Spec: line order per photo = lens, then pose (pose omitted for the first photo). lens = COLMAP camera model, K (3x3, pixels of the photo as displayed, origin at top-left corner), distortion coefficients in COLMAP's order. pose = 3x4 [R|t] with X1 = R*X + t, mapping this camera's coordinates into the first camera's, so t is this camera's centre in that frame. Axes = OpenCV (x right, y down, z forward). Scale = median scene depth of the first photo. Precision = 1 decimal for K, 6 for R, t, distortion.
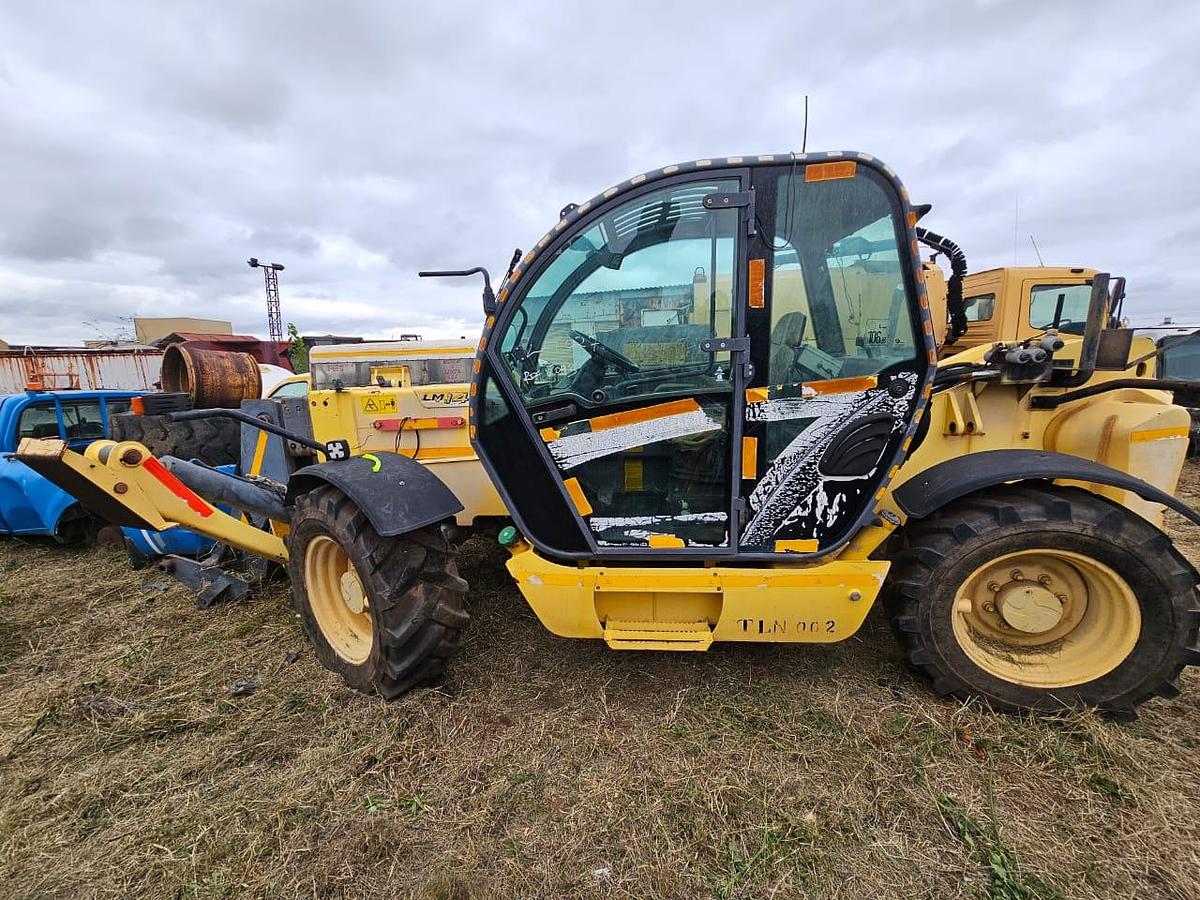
lens RADIAL K [[487.5, 0, 602.5], [0, 487.5, 446.8], [0, 0, 1]] dist [-0.001907, 0.001530]
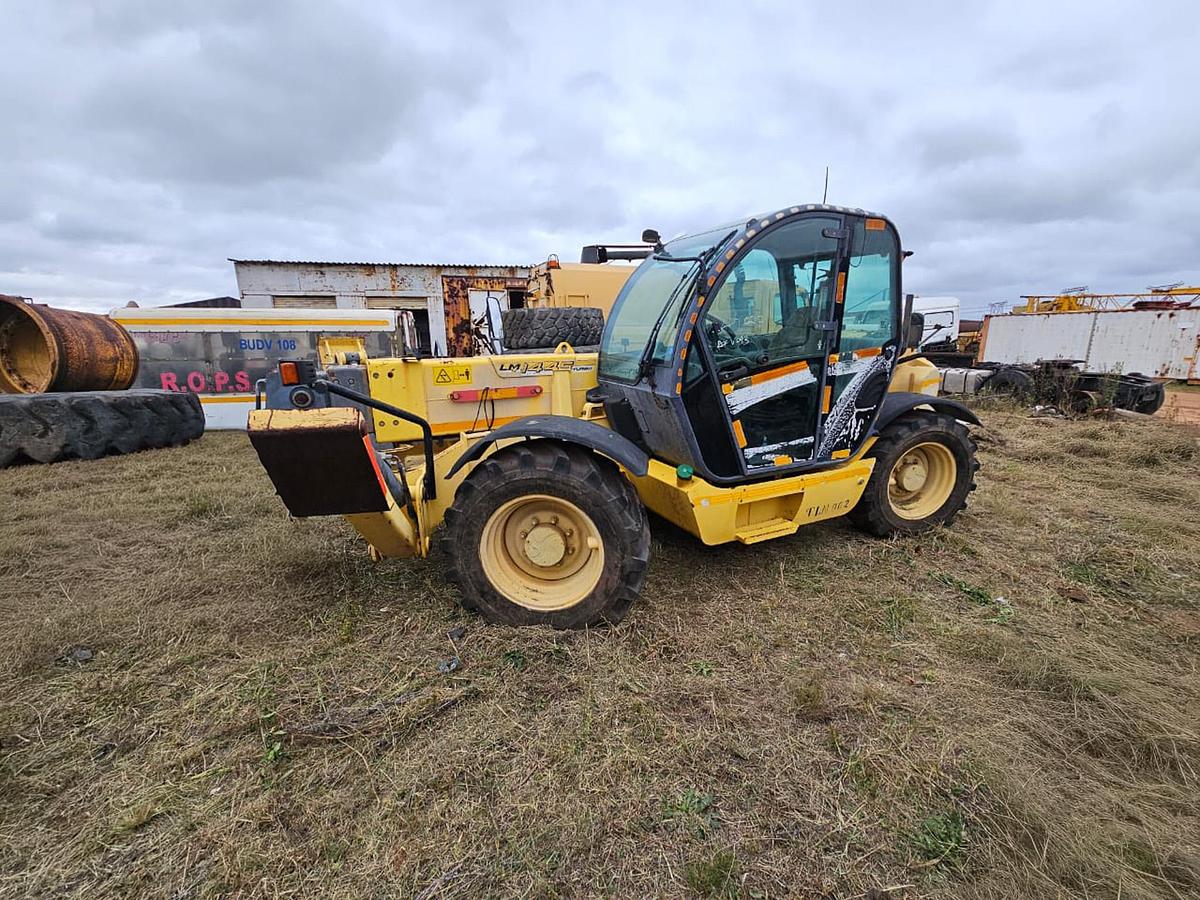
lens RADIAL K [[488.5, 0, 603.3], [0, 488.5, 446.9], [0, 0, 1]] dist [0.000341, -0.000288]
pose [[0.857043, -0.087593, 0.507746, -1.072496], [0.071763, 0.996132, 0.050713, 0.041335], [-0.510224, -0.007026, 0.860013, 0.017014]]
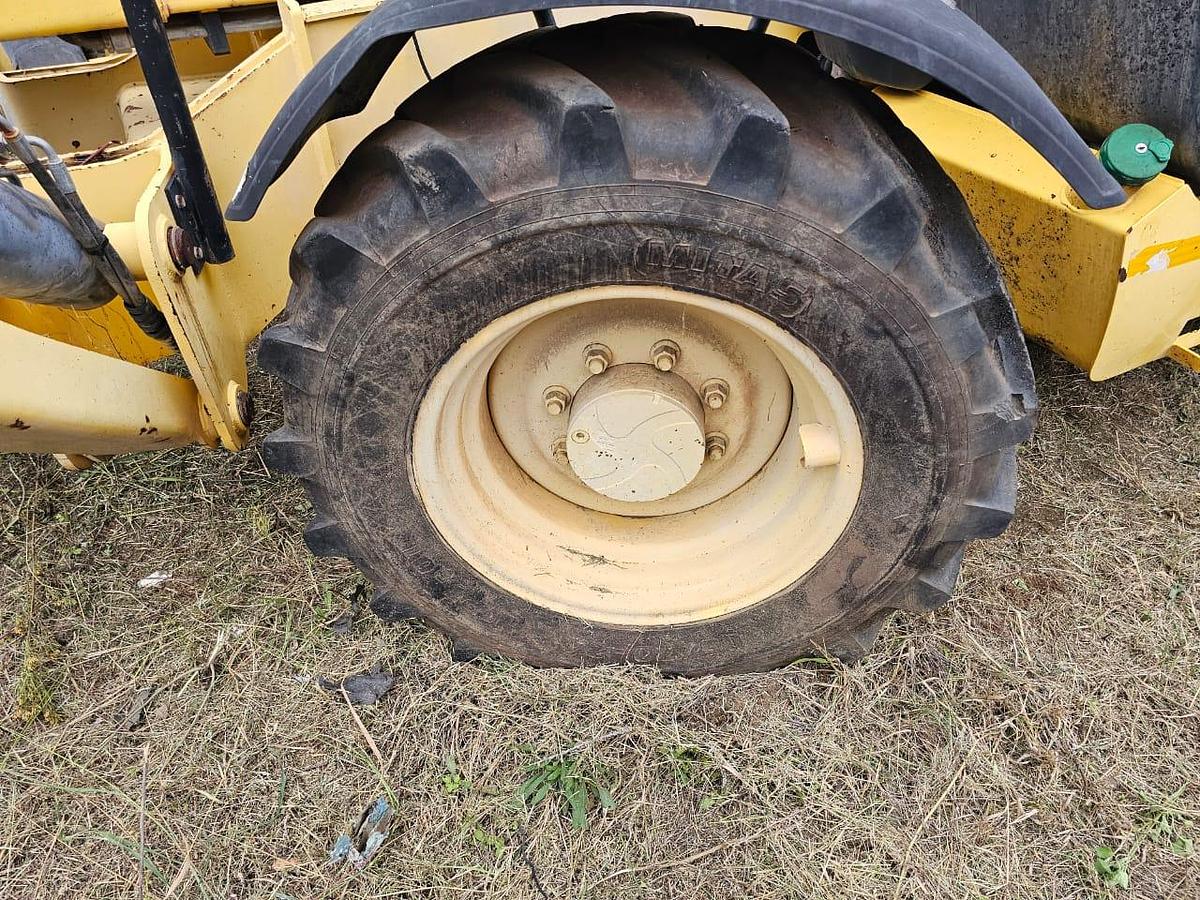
lens RADIAL K [[810.2, 0, 602.0], [0, 810.2, 459.4], [0, 0, 1]] dist [0.040694, 0.000931]
pose [[0.848872, -0.320460, 0.420382, -0.866482], [0.080148, 0.864112, 0.496876, 0.055388], [-0.522487, -0.388092, 0.759205, 0.714670]]
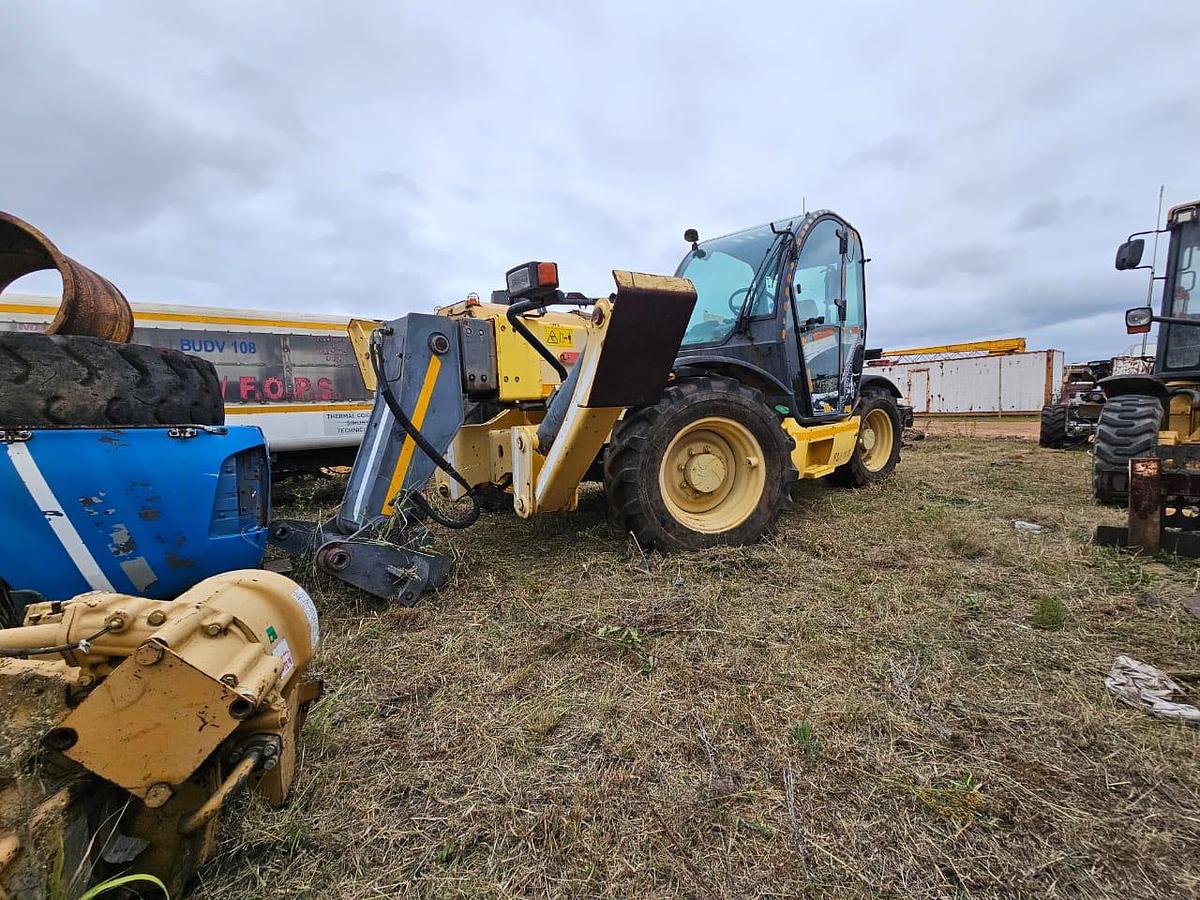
lens RADIAL K [[487.5, 0, 602.5], [0, 487.5, 446.8], [0, 0, 1]] dist [-0.001907, 0.001530]
pose [[0.623544, -0.055820, 0.779793, -1.795955], [0.161427, 0.985146, -0.058562, 0.307682], [-0.764940, 0.162395, 0.623293, 0.539146]]
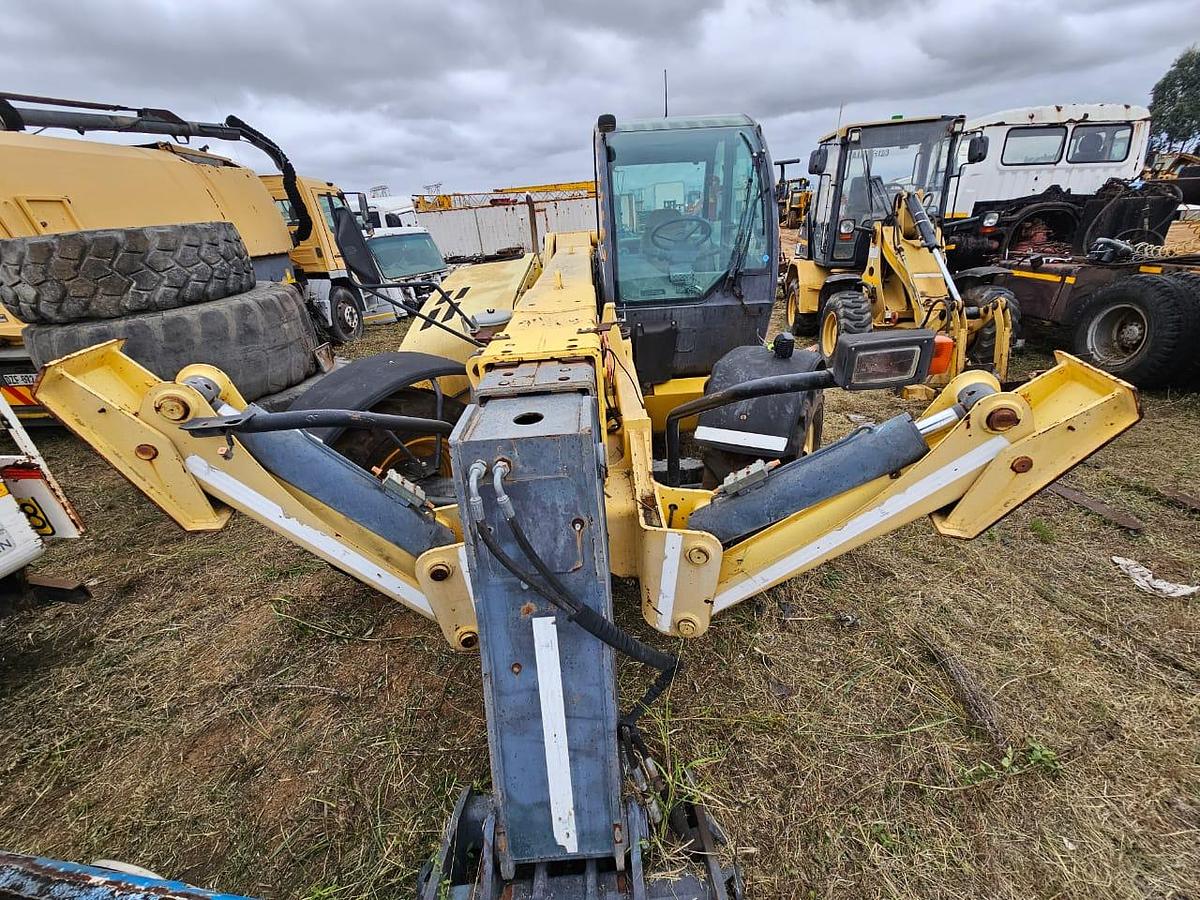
lens RADIAL K [[487.7, 0, 600.0], [0, 487.7, 450.0], [0, 0, 1]] dist [-0.000053, 0.000075]
pose [[-0.097409, -0.404057, 0.909533, -1.614748], [0.256055, 0.872940, 0.415224, -0.334594], [-0.961742, 0.273337, 0.018429, 1.550547]]
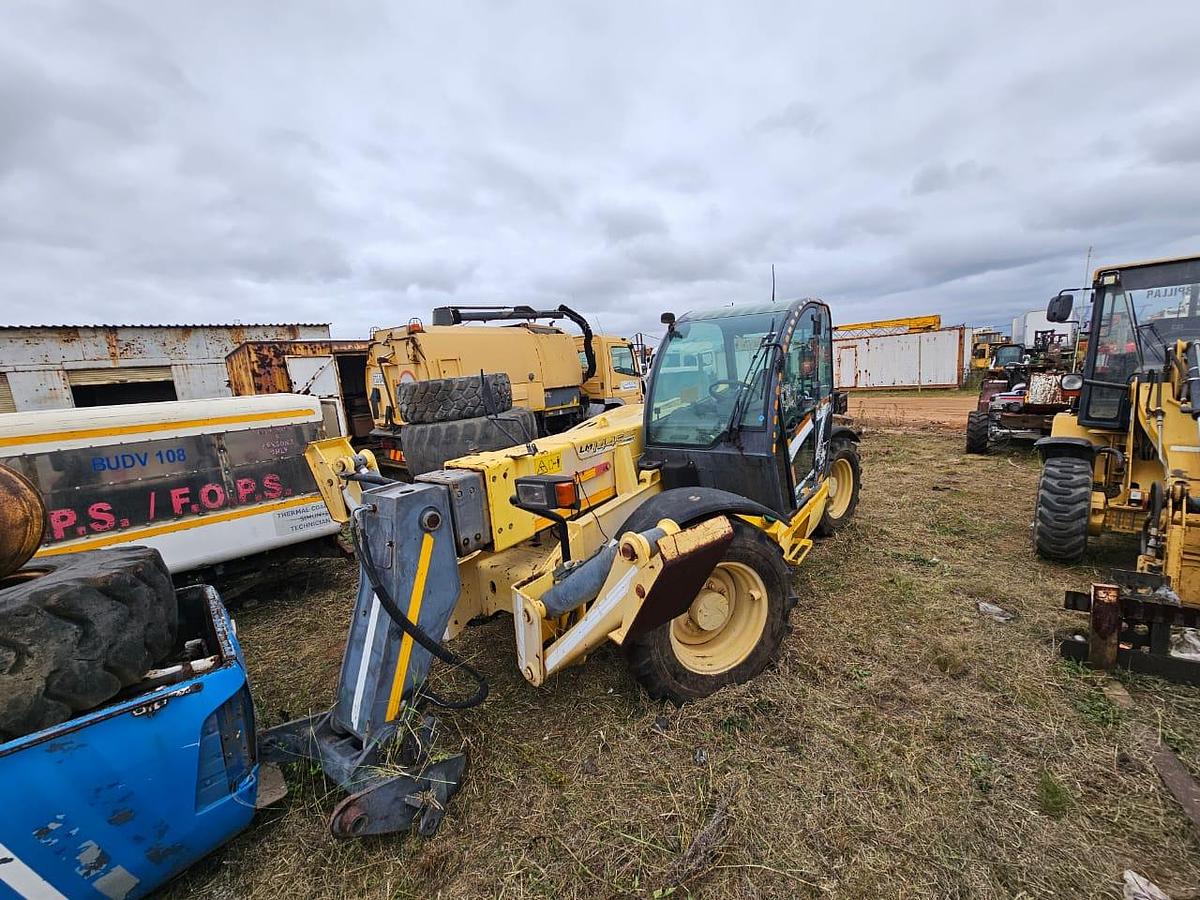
lens RADIAL K [[487.5, 0, 602.5], [0, 487.5, 446.8], [0, 0, 1]] dist [-0.001907, 0.001530]
pose [[0.520183, -0.143096, 0.841982, -1.793736], [0.215487, 0.975958, 0.032736, -0.196053], [-0.826423, 0.164408, 0.538512, 0.619743]]
